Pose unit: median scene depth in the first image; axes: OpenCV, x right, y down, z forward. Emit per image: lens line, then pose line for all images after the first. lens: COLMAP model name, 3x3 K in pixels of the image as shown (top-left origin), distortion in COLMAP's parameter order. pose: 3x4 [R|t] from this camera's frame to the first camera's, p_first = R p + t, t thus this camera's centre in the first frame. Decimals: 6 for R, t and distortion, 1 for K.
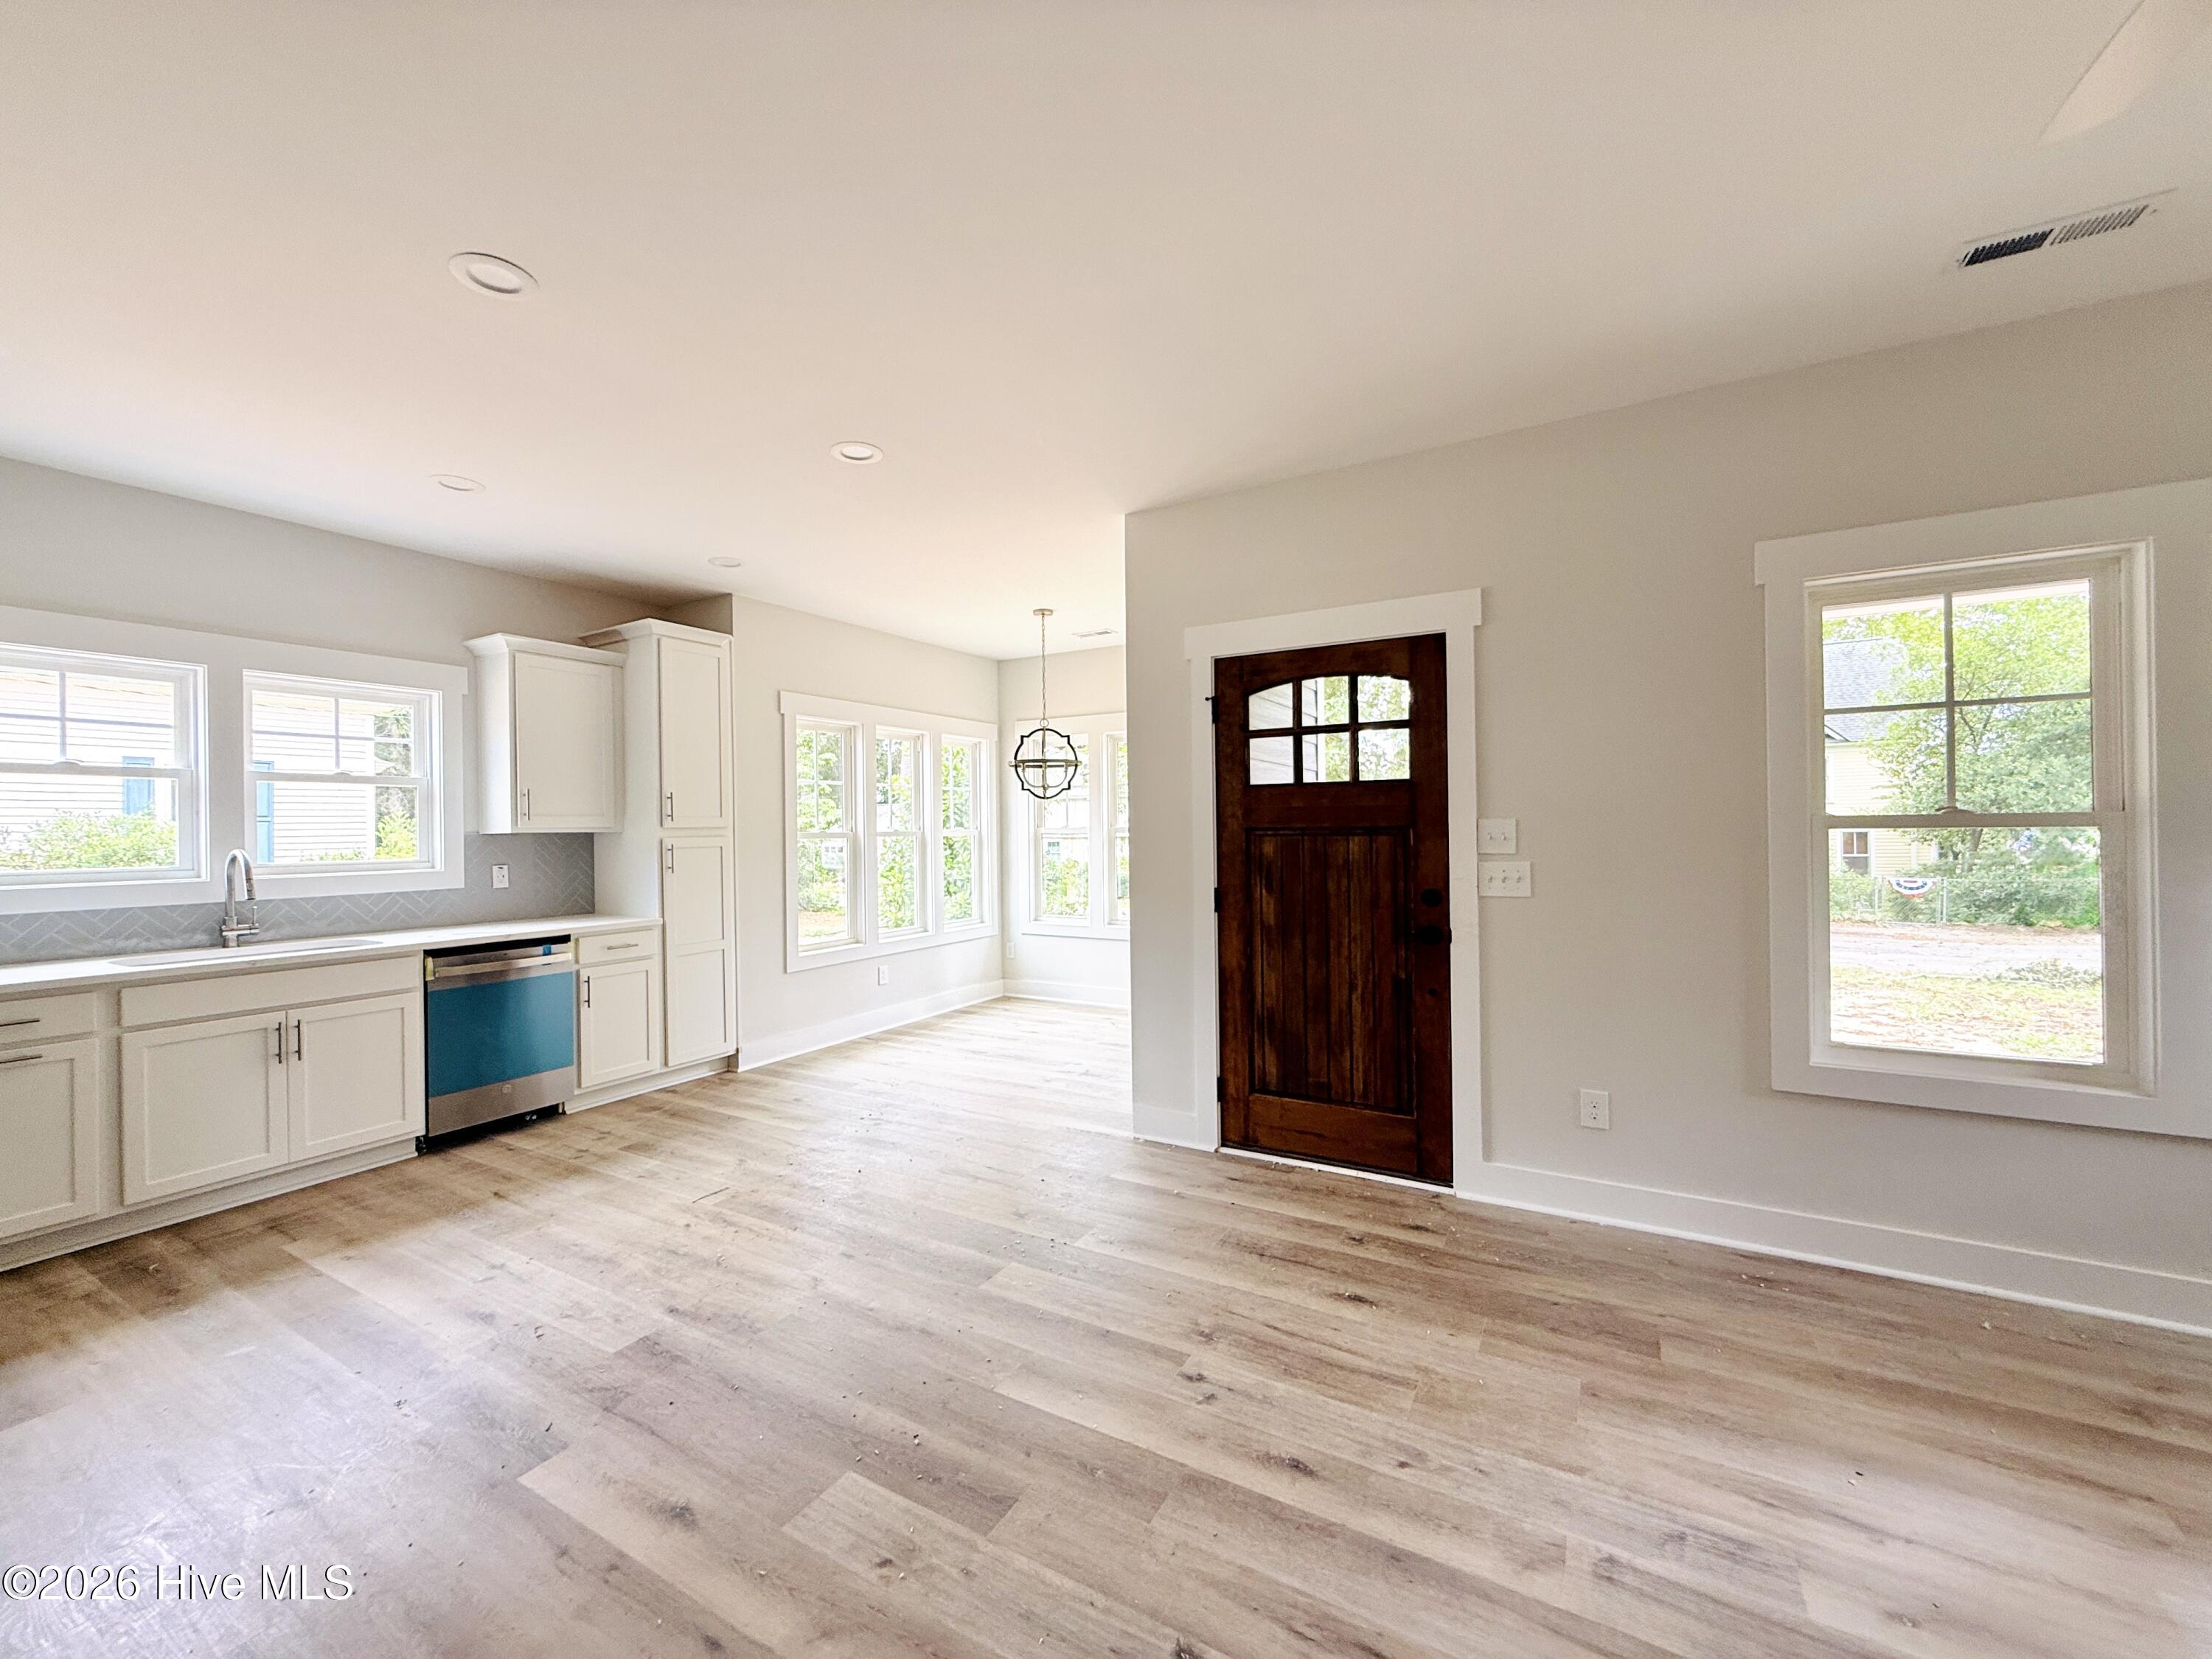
lens RADIAL K [[883.5, 0, 1099.1], [0, 883.5, 828.6], [0, 0, 1]] dist [-0.000205, -0.000166]
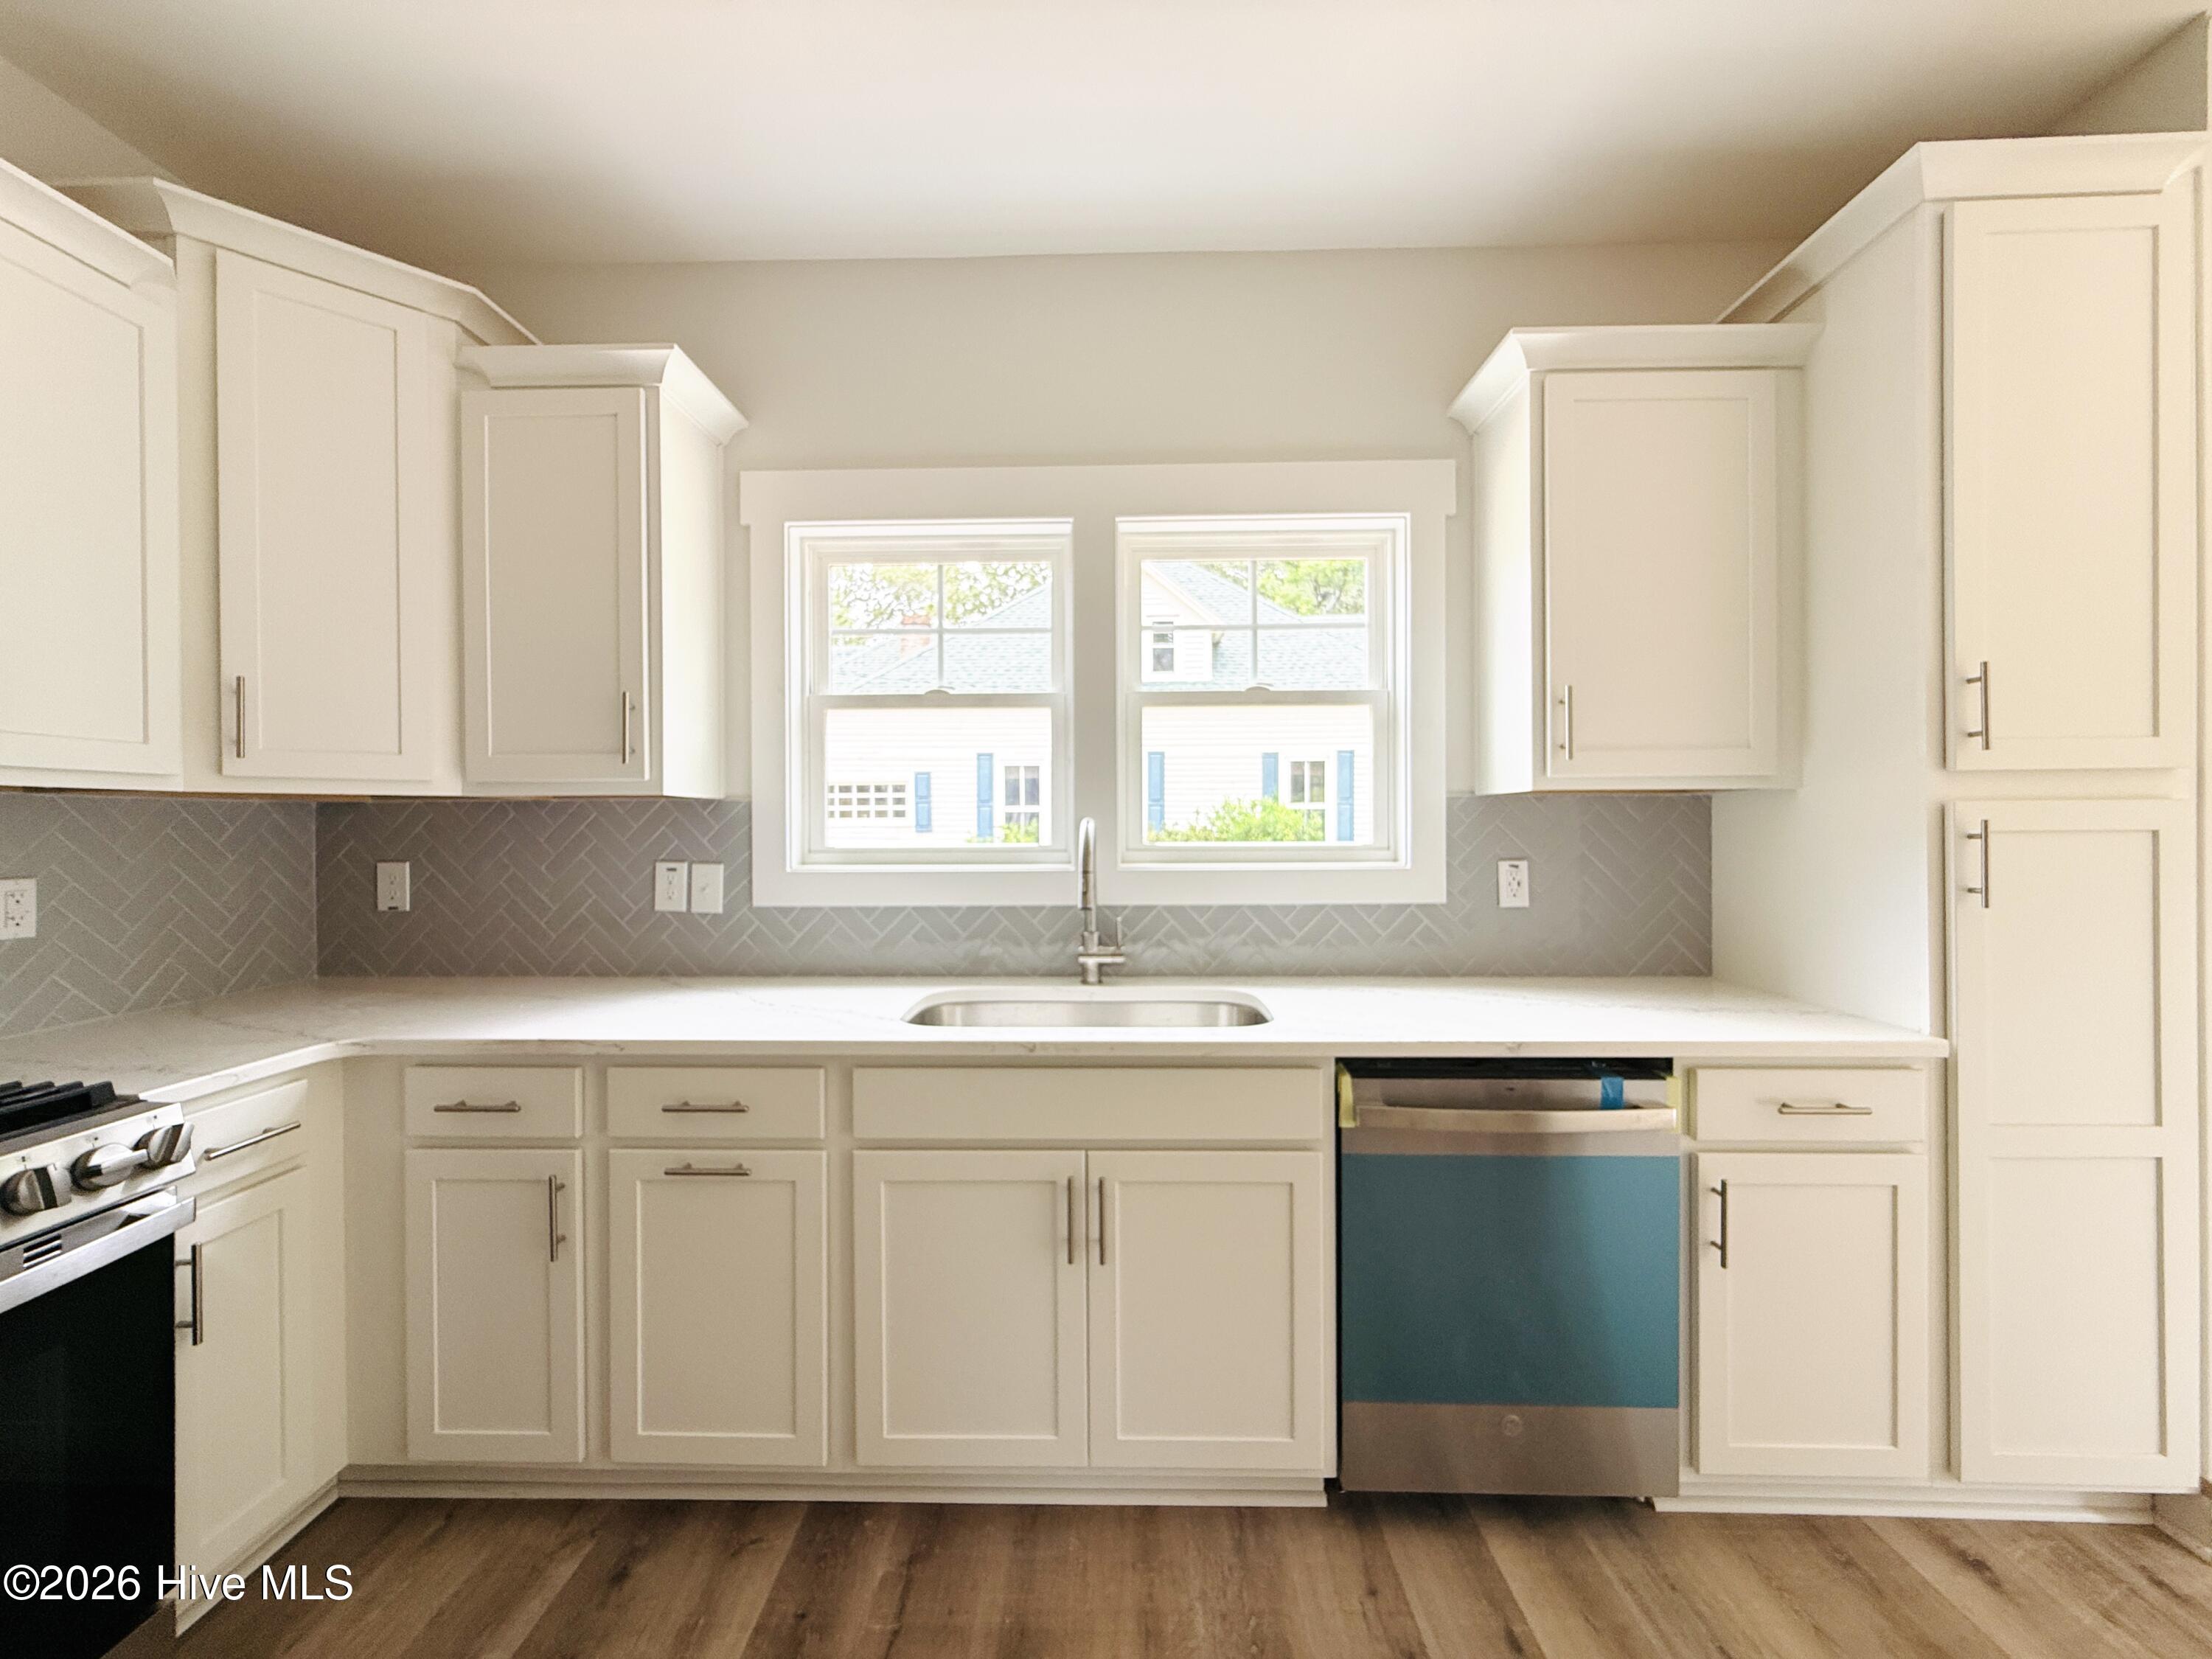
lens RADIAL K [[883.5, 0, 1099.1], [0, 883.5, 828.6], [0, 0, 1]] dist [-0.000205, -0.000166]
pose [[0.485127, 0.014338, -0.874326, -0.389686], [-0.001444, 0.999877, 0.015595, 0.017803], [0.874442, -0.006303, 0.485088, 0.604630]]
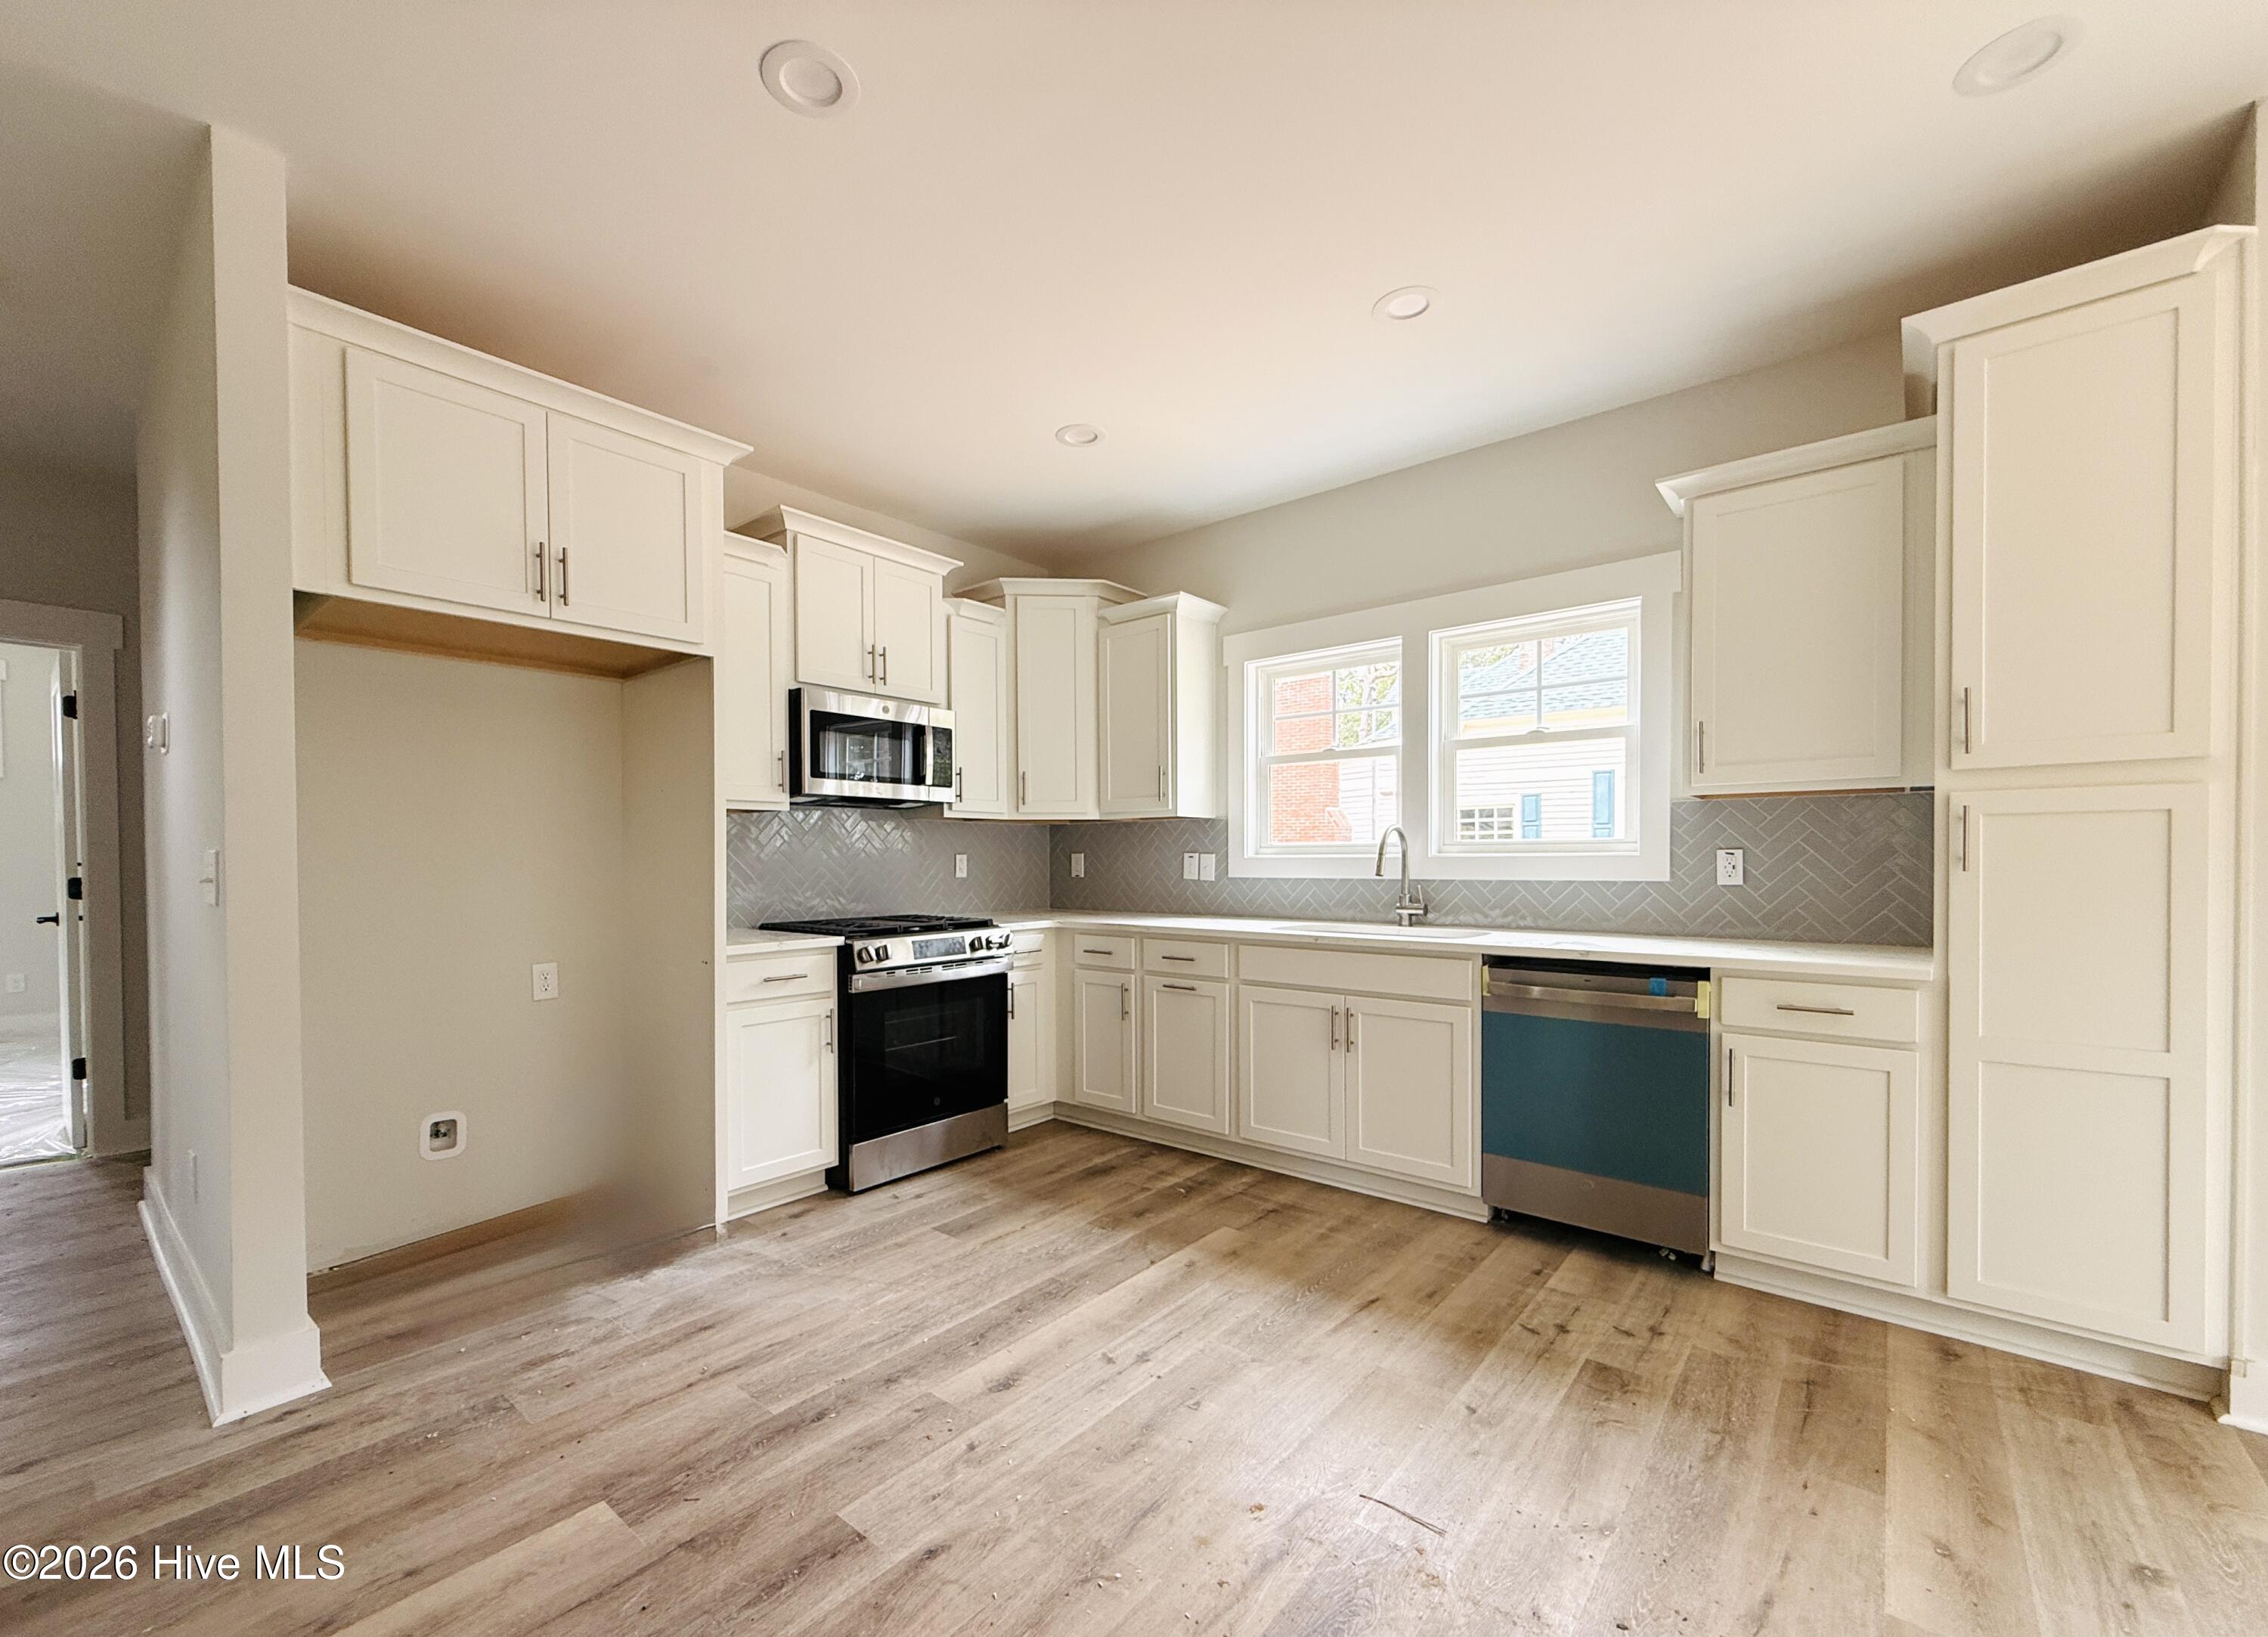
lens RADIAL K [[933.9, 0, 1090.9], [0, 933.9, 870.2], [0, 0, 1]] dist [-0.000364, 0.000335]
pose [[-0.185851, 0.025529, -0.982246, 0.064571], [0.006903, 0.999672, 0.024675, 0.039221], [0.982554, -0.002195, -0.185966, 0.720655]]
